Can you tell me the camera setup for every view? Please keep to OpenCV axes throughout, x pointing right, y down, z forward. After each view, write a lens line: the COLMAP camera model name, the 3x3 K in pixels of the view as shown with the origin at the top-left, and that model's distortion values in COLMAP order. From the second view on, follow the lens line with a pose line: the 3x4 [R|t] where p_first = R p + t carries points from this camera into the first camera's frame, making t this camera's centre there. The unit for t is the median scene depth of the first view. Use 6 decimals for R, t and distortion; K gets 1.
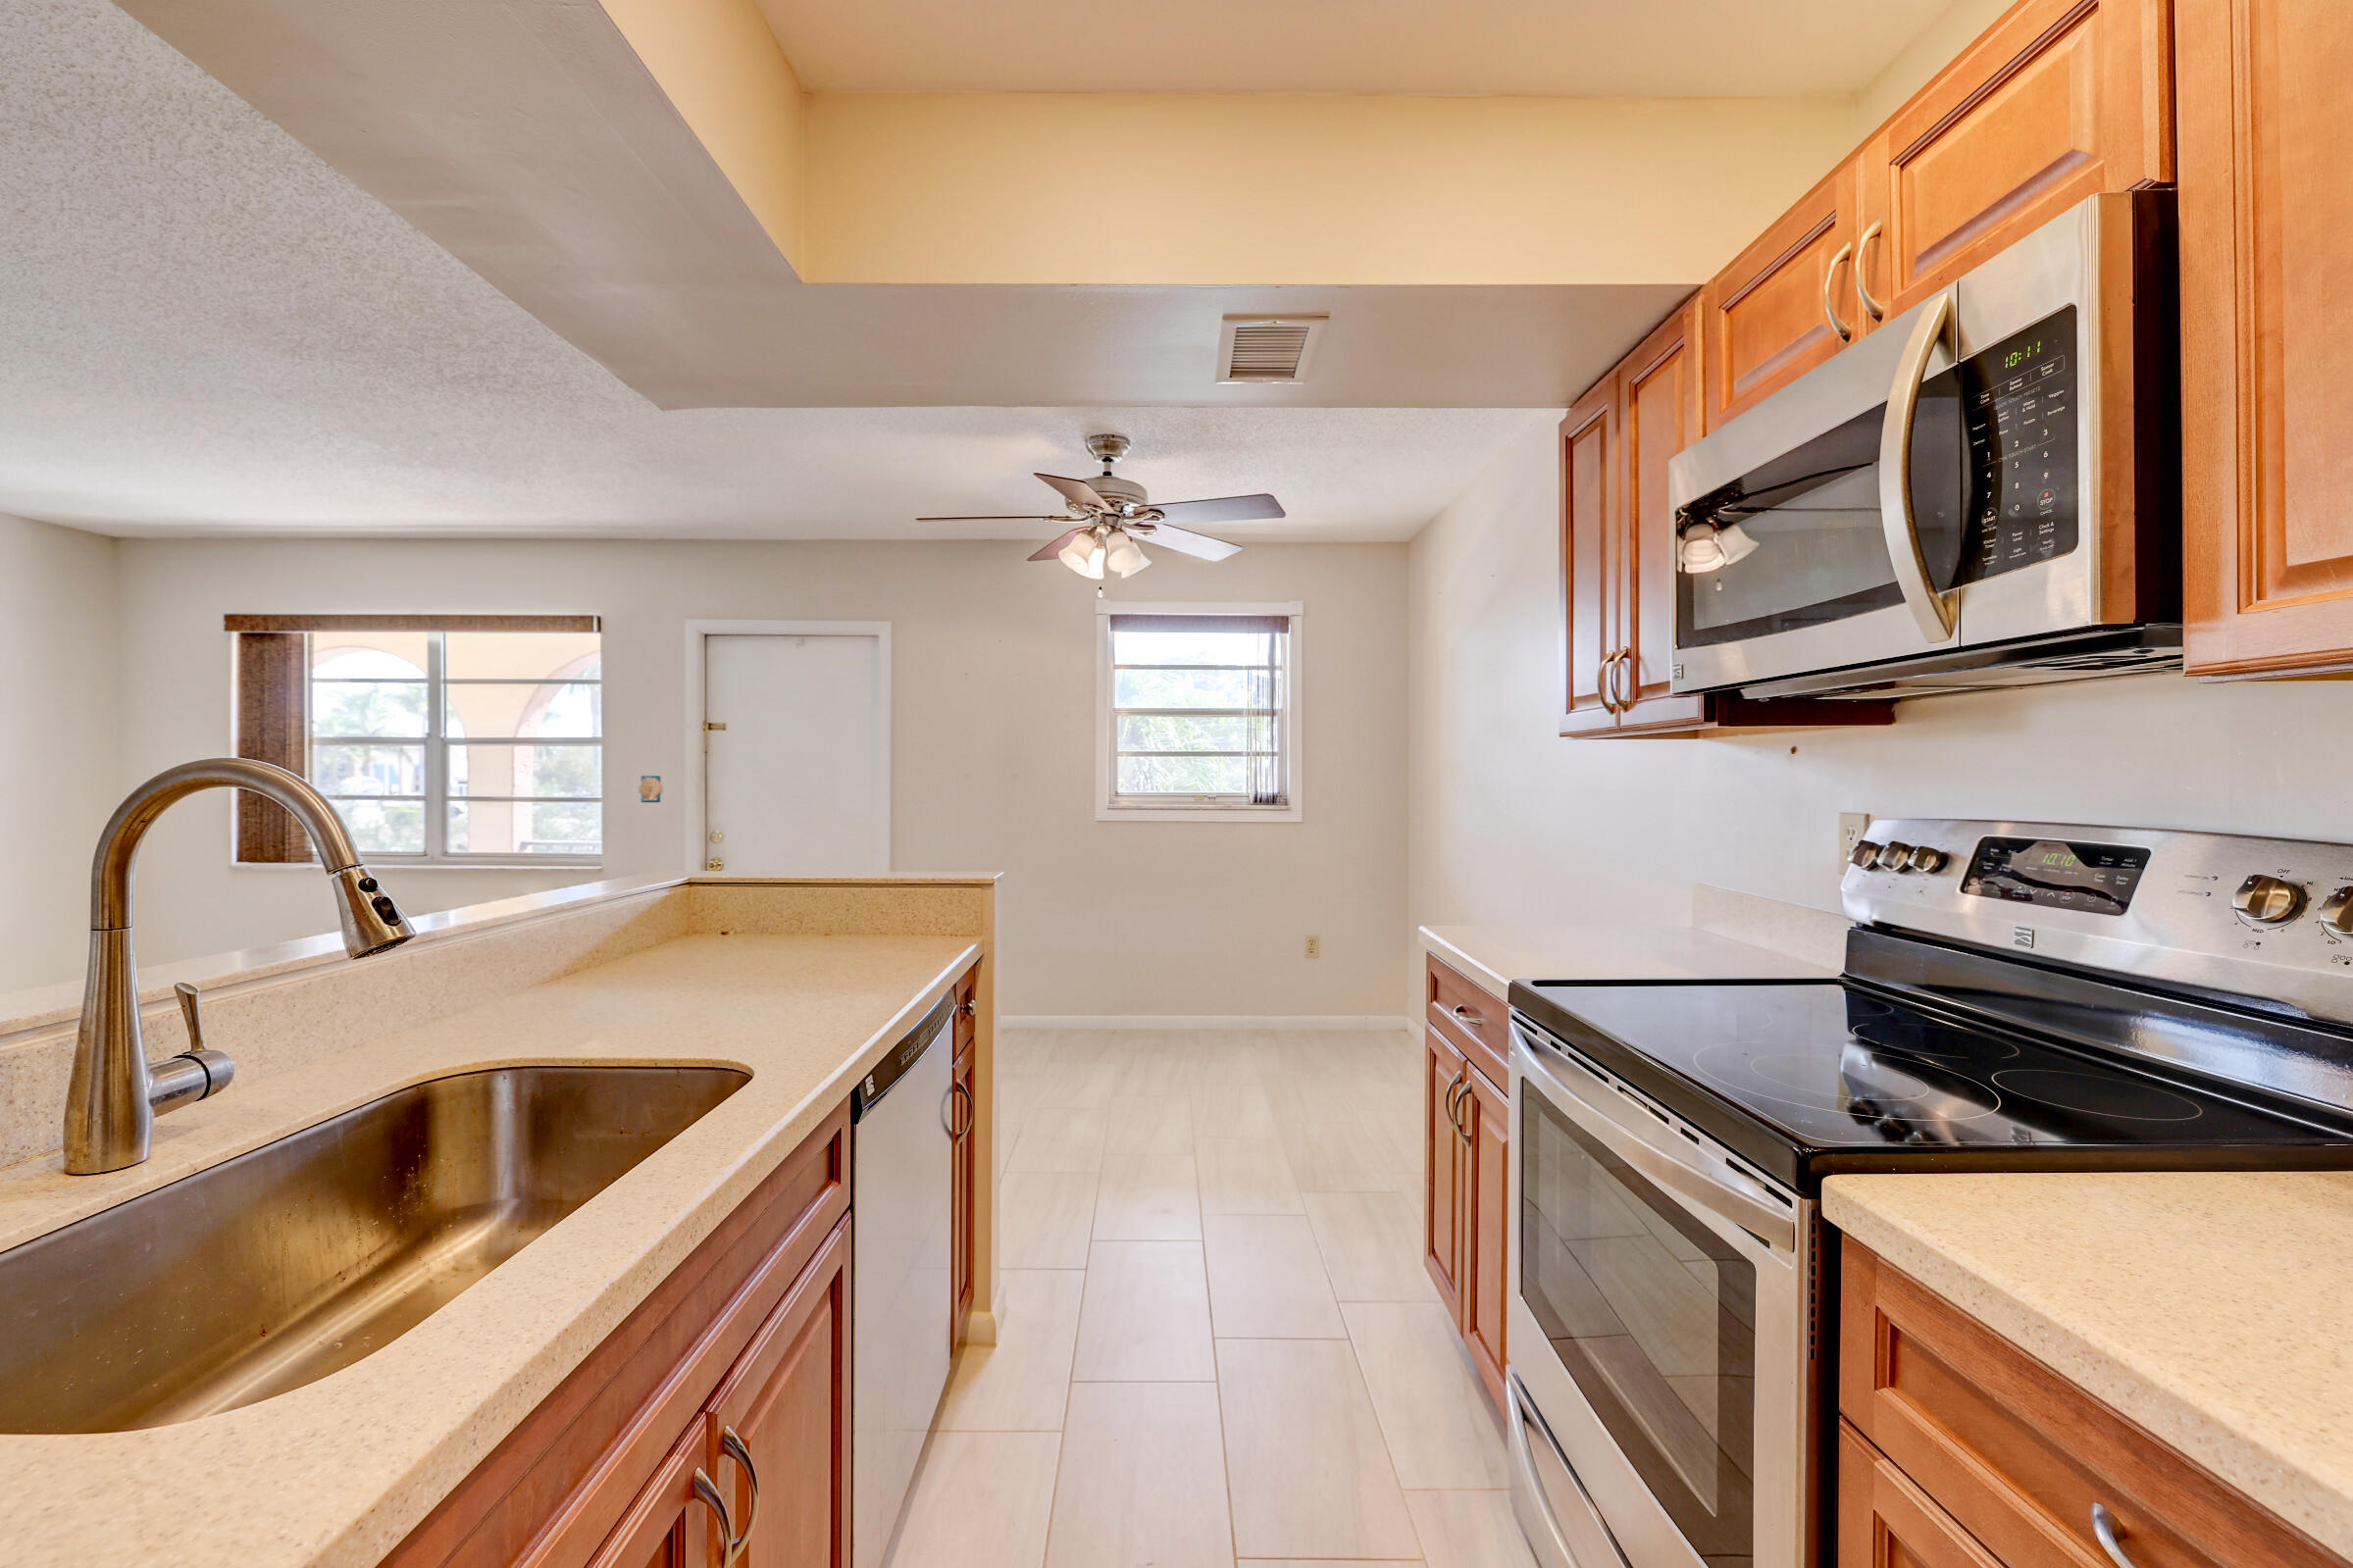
lens RADIAL K [[979.7, 0, 1156.6], [0, 979.7, 783.2], [0, 0, 1]] dist [-0.002494, 0.000305]
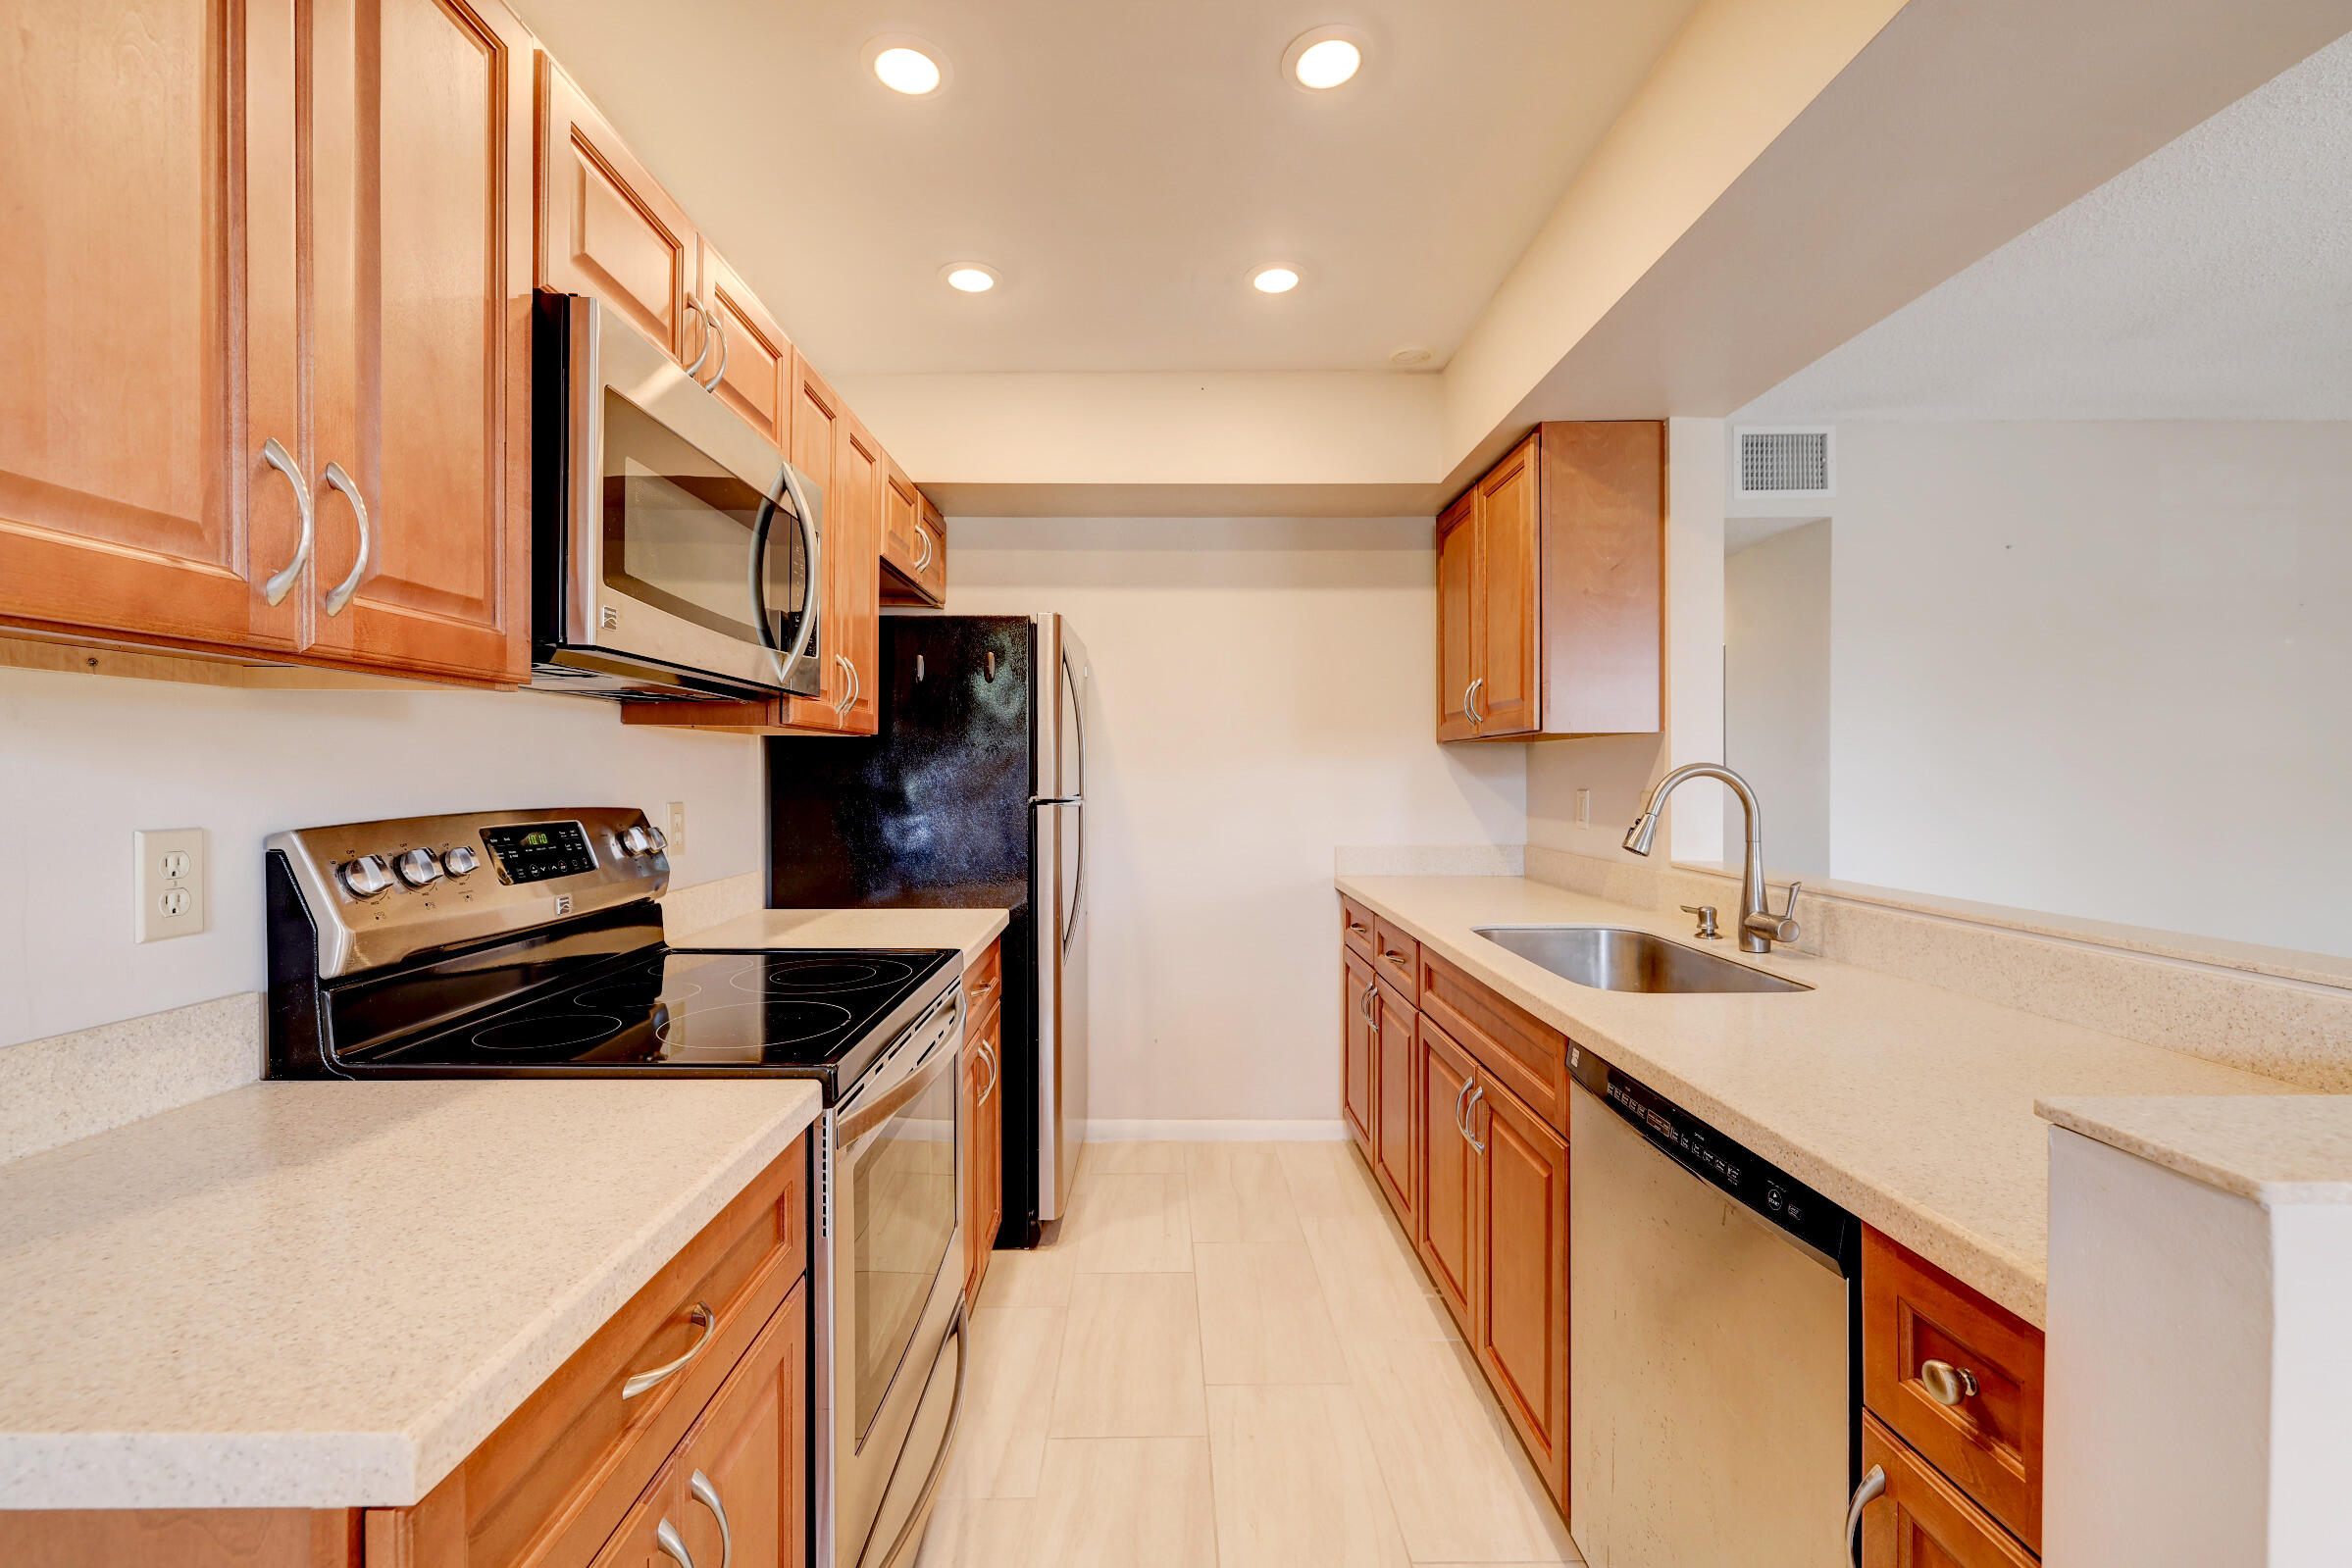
lens RADIAL K [[979.3, 0, 1154.3], [0, 979.3, 776.6], [0, 0, 1]] dist [-0.002494, 0.000305]
pose [[-0.999995, -0.003091, -0.000876, 0.047909], [-0.003098, 0.999956, 0.008874, -0.002597], [0.000849, 0.008876, -0.999960, 0.565802]]
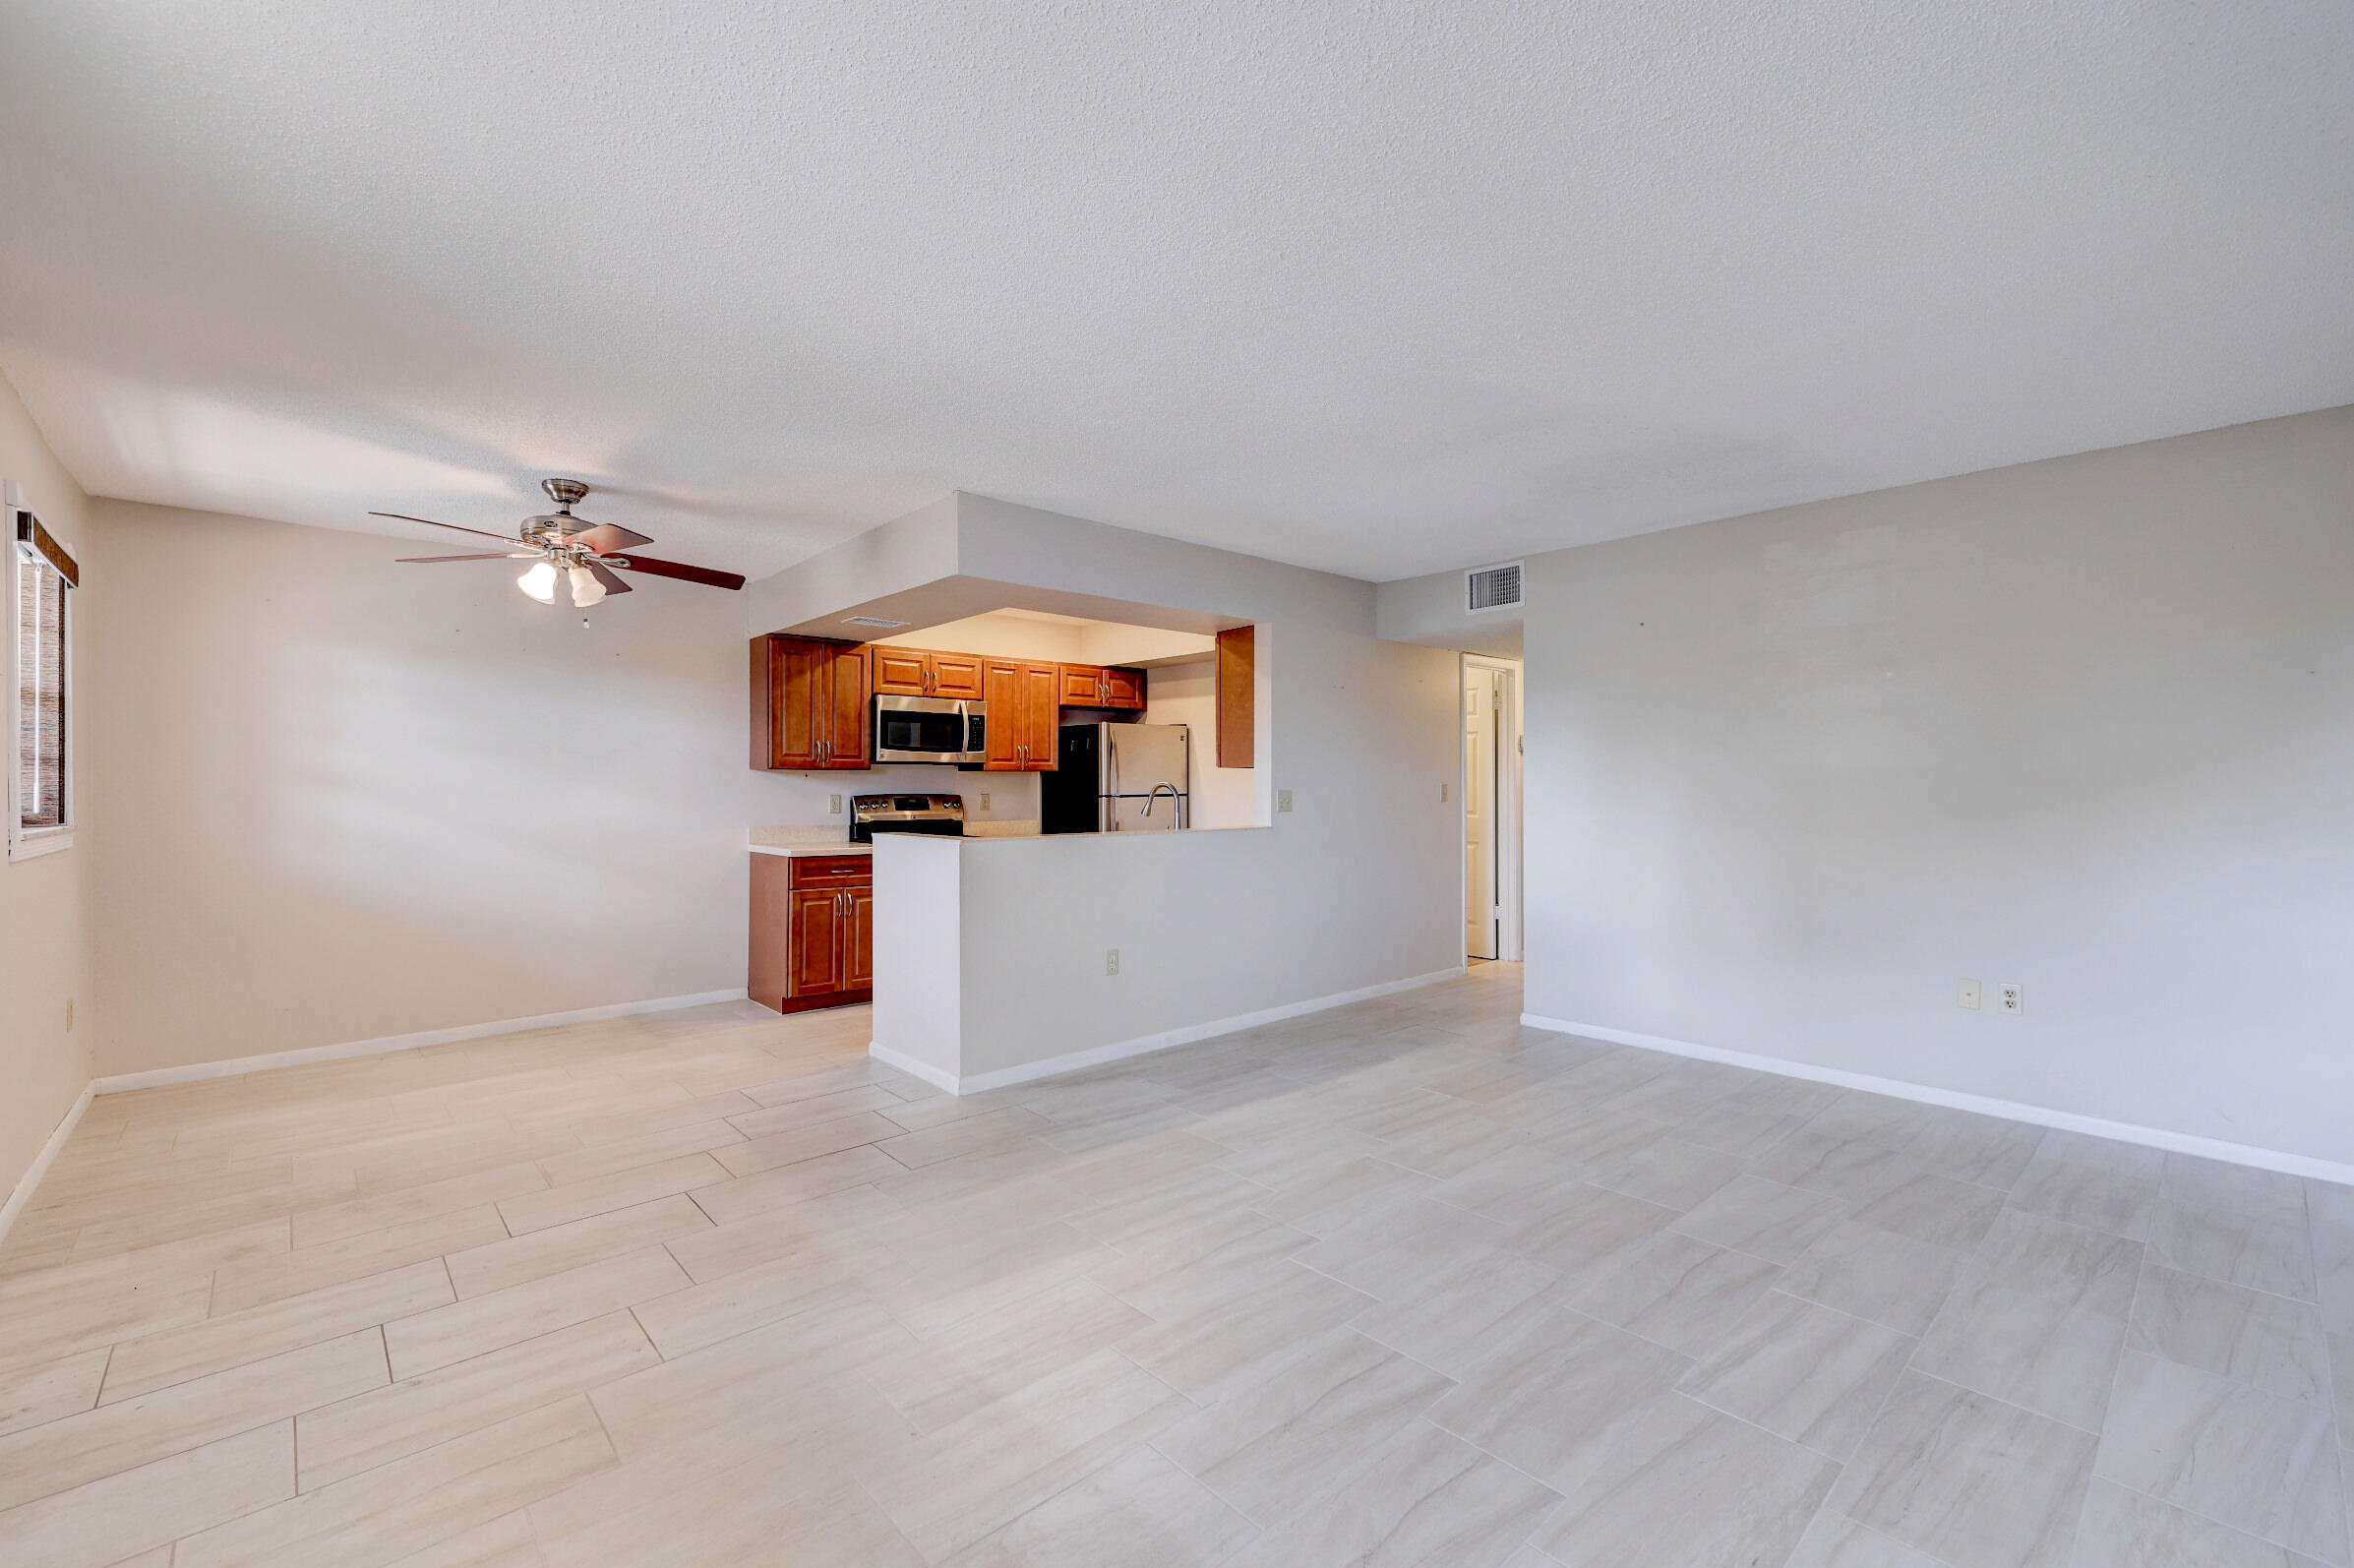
lens RADIAL K [[980.3, 0, 1161.9], [0, 980.3, 783.3], [0, 0, 1]] dist [-0.002494, 0.000305]
pose [[-0.665144, -0.001712, 0.746713, -0.937698], [0.003624, 0.999978, 0.005520, -0.009184], [-0.746706, 0.006378, -0.665123, 0.871395]]
